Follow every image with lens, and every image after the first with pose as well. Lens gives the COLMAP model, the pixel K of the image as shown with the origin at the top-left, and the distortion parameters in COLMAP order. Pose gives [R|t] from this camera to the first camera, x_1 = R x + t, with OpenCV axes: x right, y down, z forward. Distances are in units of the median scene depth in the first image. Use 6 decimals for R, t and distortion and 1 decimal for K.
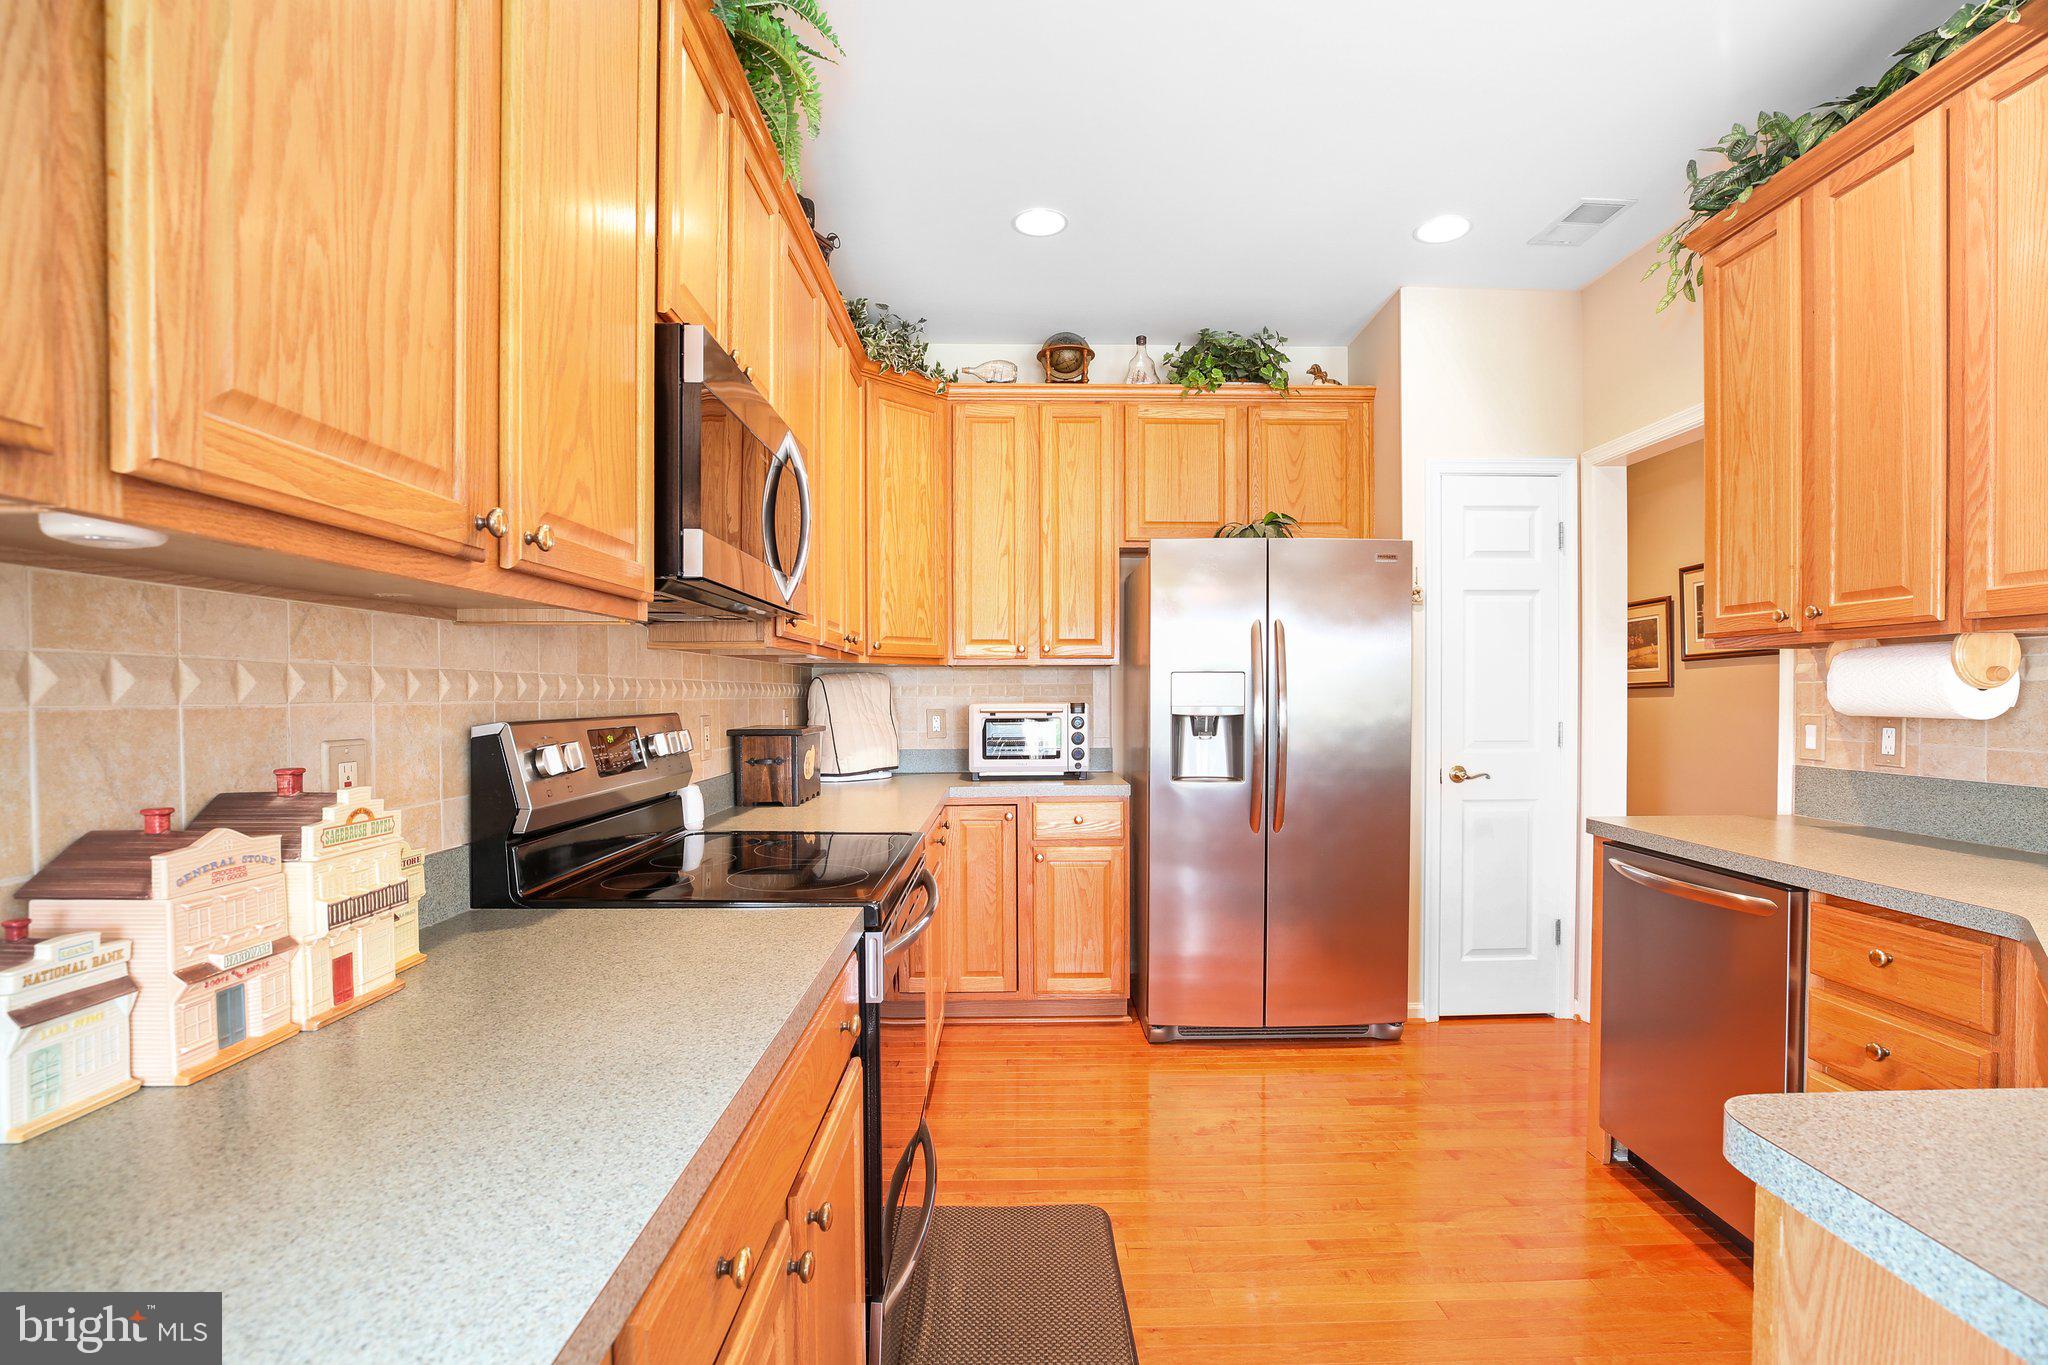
lens RADIAL K [[937.9, 0, 1024.0], [0, 937.9, 682.5], [0, 0, 1]] dist [-0.003711, 0.014112]
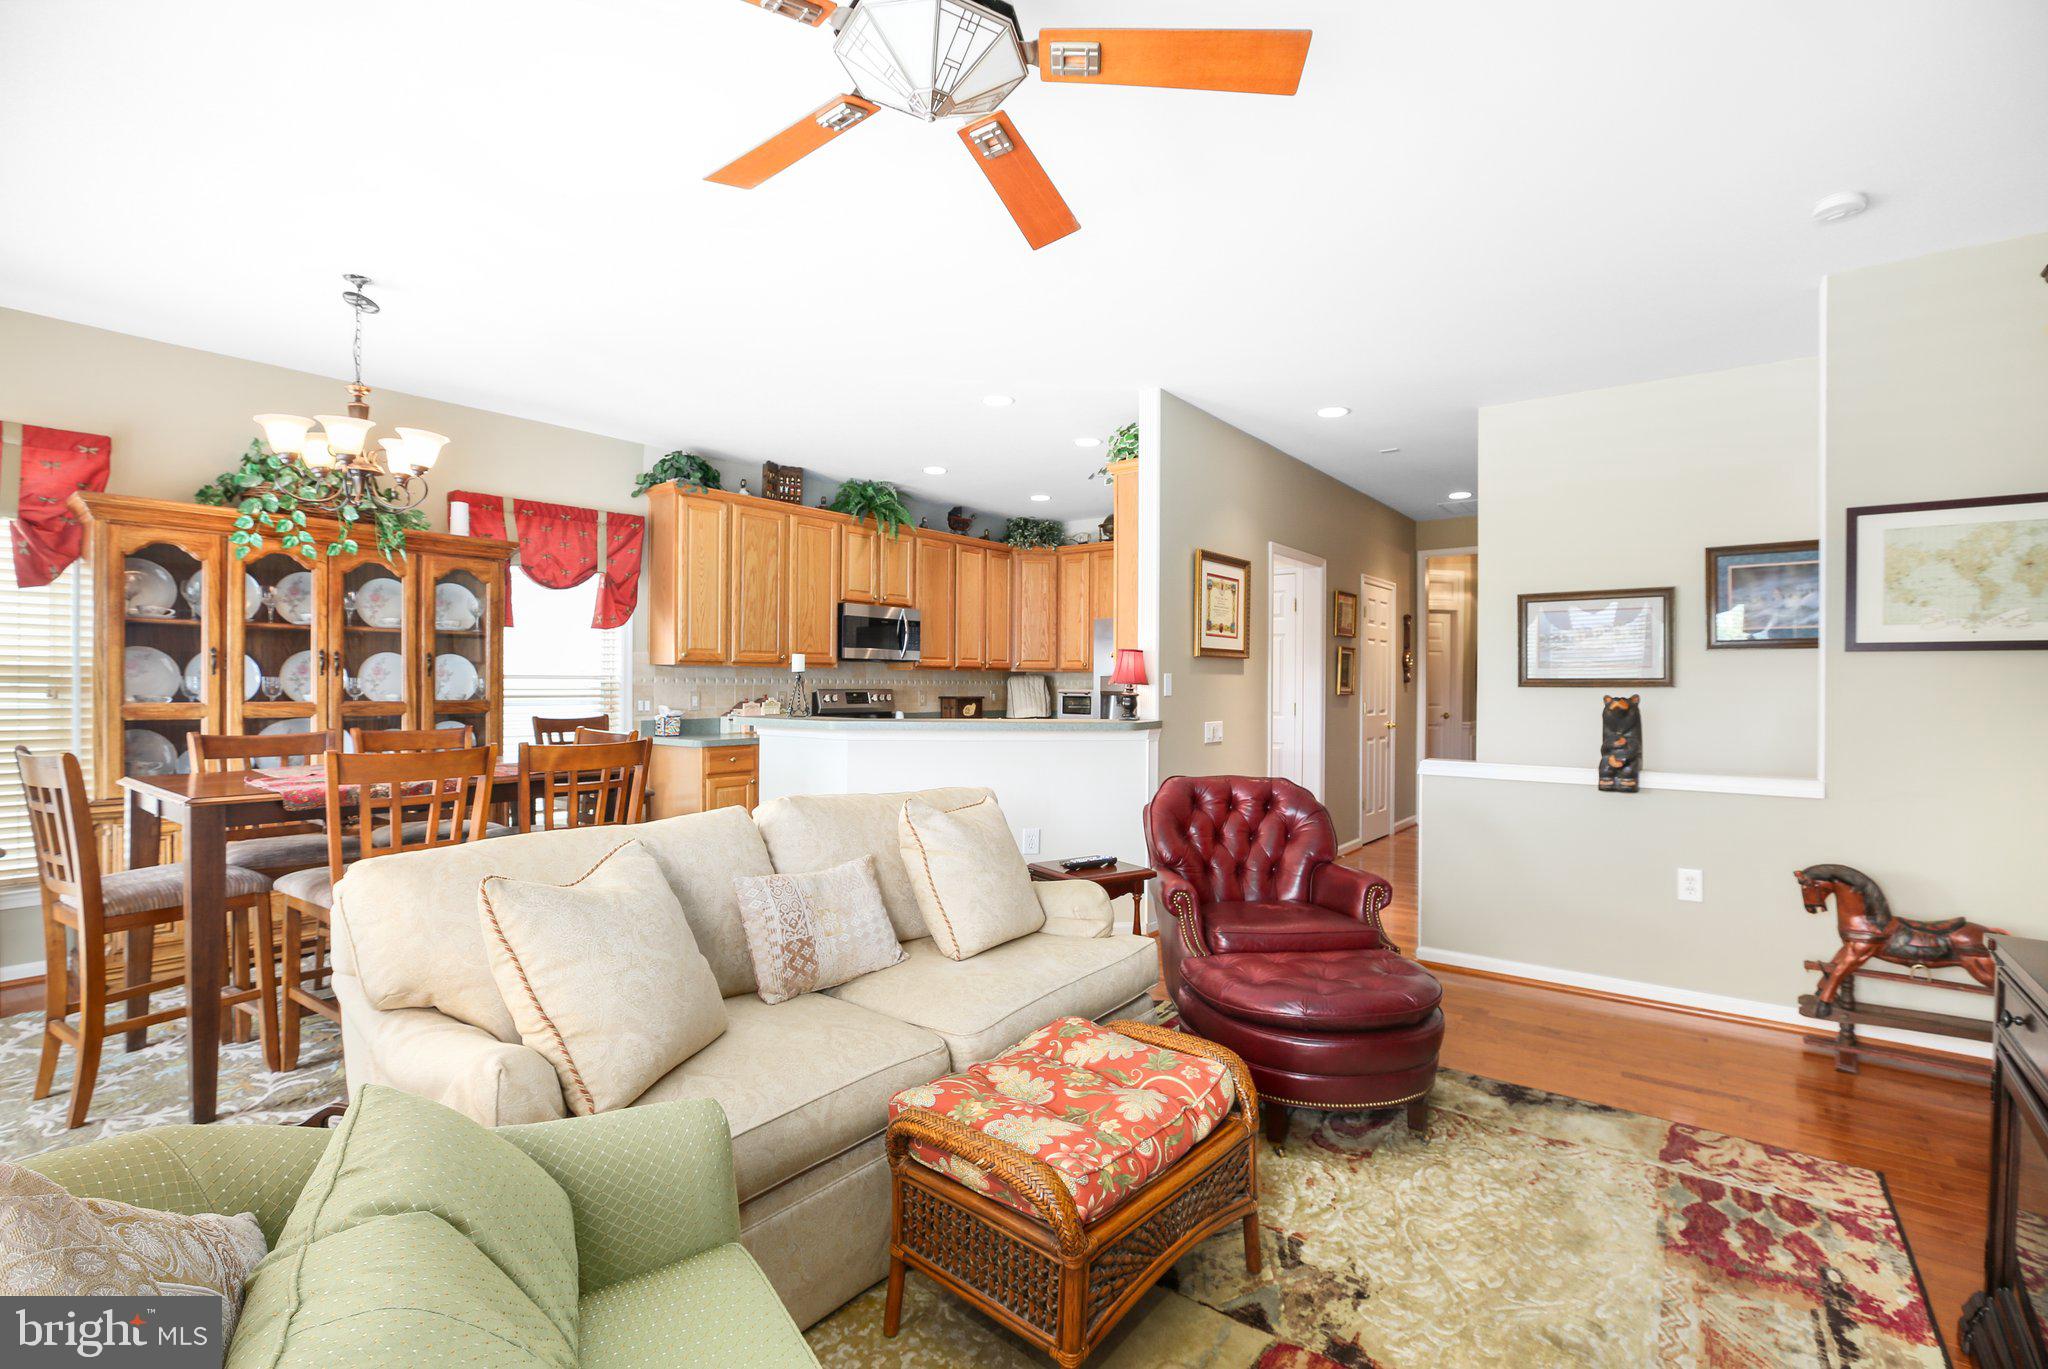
lens RADIAL K [[937.4, 0, 1024.0], [0, 937.4, 684.5], [0, 0, 1]] dist [-0.021755, 0.006849]
pose [[0.779026, 0.007898, -0.626942, 1.284453], [0.000284, 0.999916, 0.012949, -0.018074], [0.626992, -0.010265, 0.778958, -0.802569]]
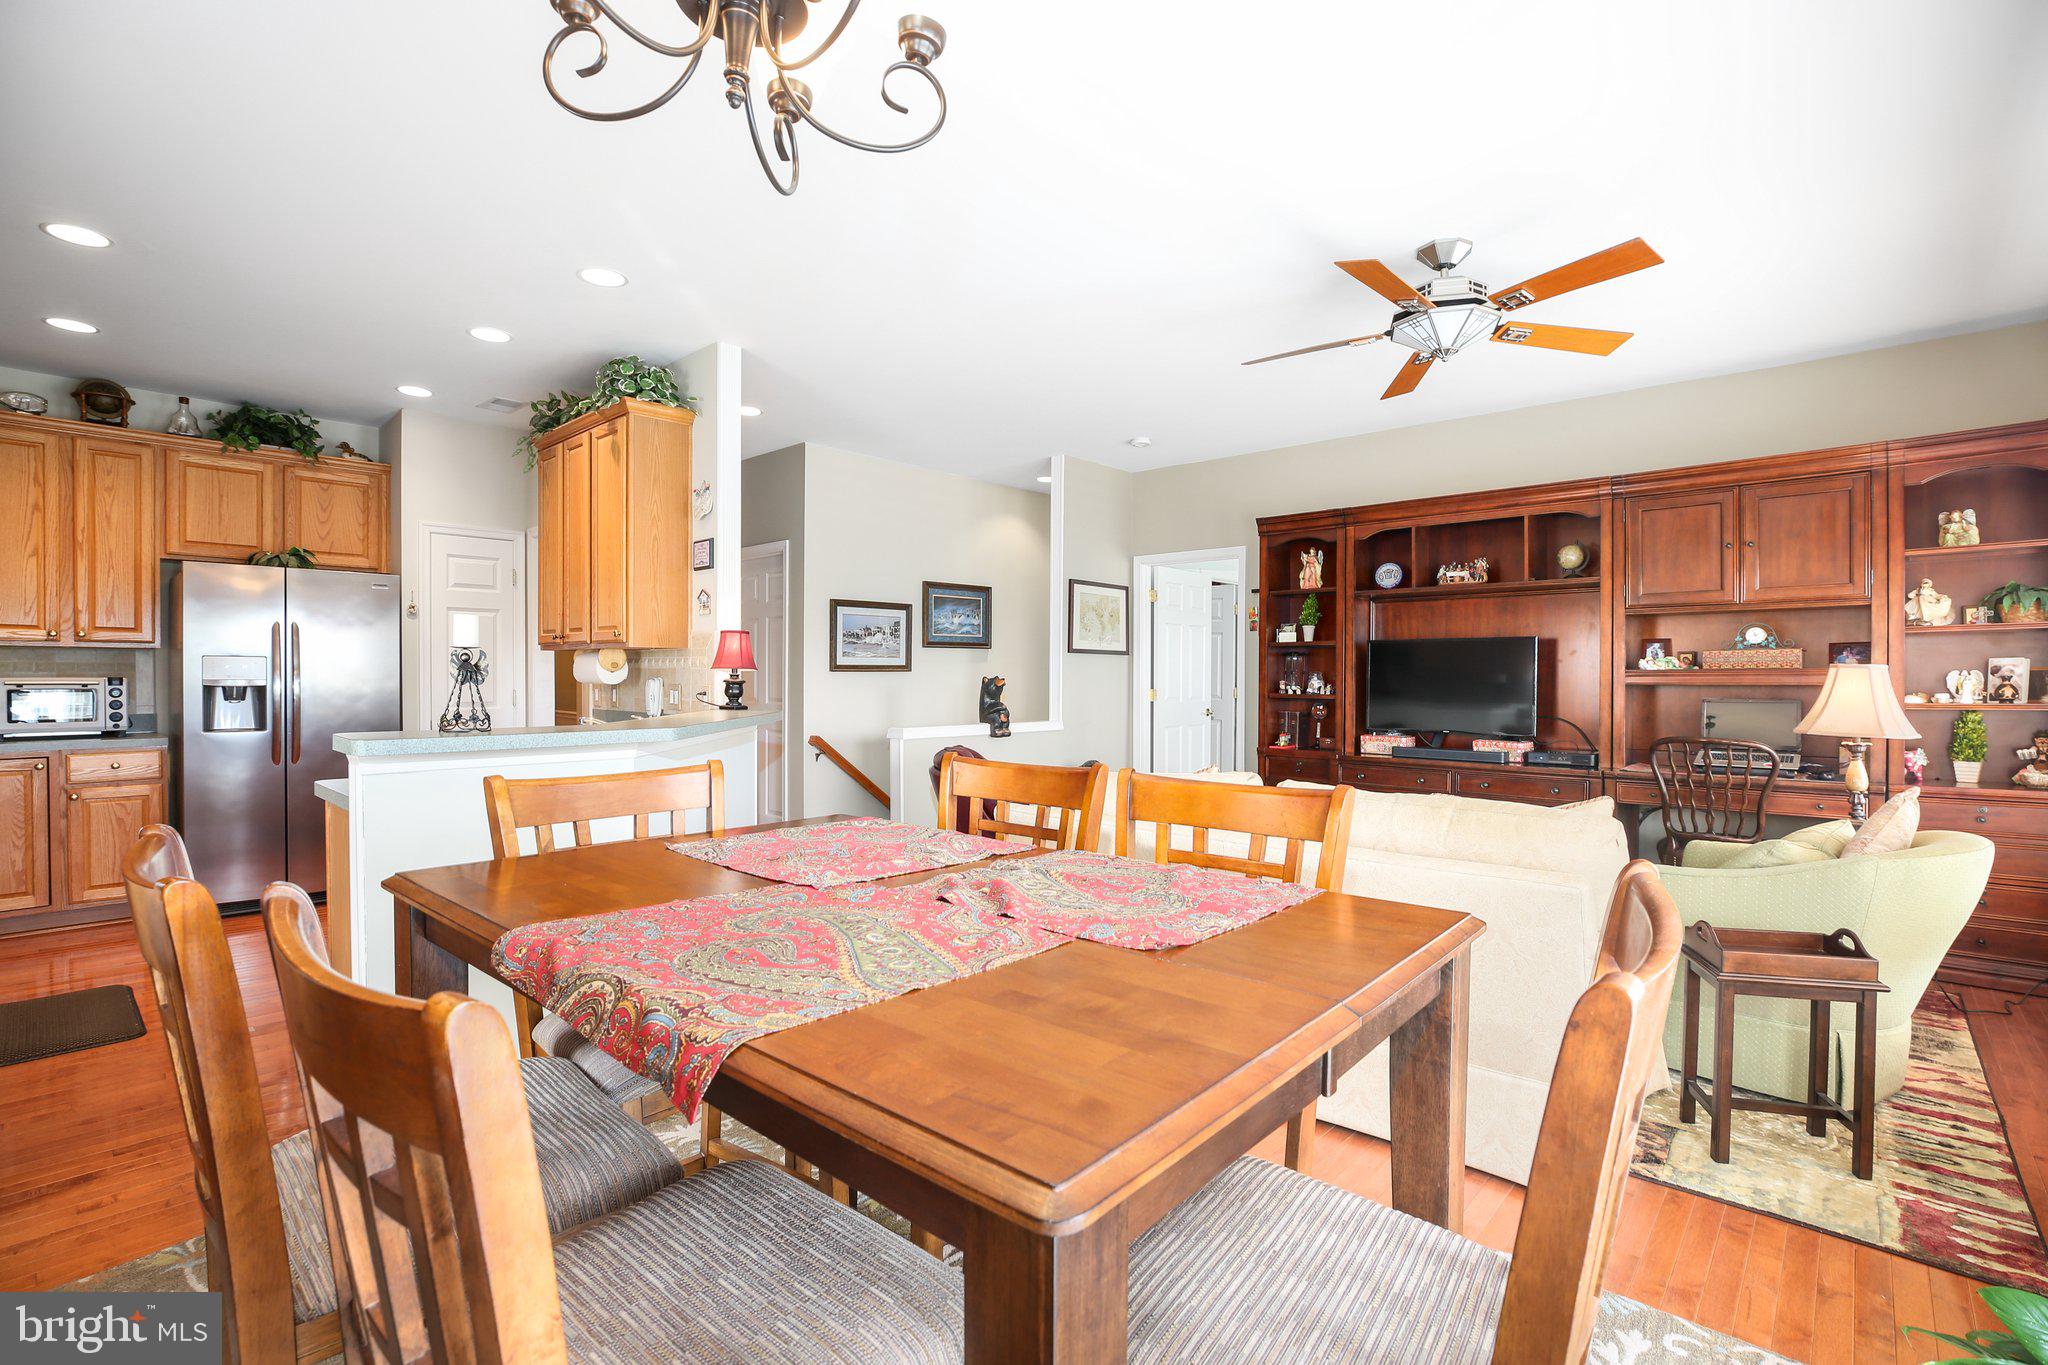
lens RADIAL K [[937.4, 0, 1024.0], [0, 937.4, 682.5], [0, 0, 1]] dist [-0.021755, 0.006849]
pose [[0.691705, -0.003189, 0.722174, 0.004149], [-0.016636, 0.999655, 0.020348, -0.017505], [-0.721989, -0.026089, 0.691413, -0.763575]]
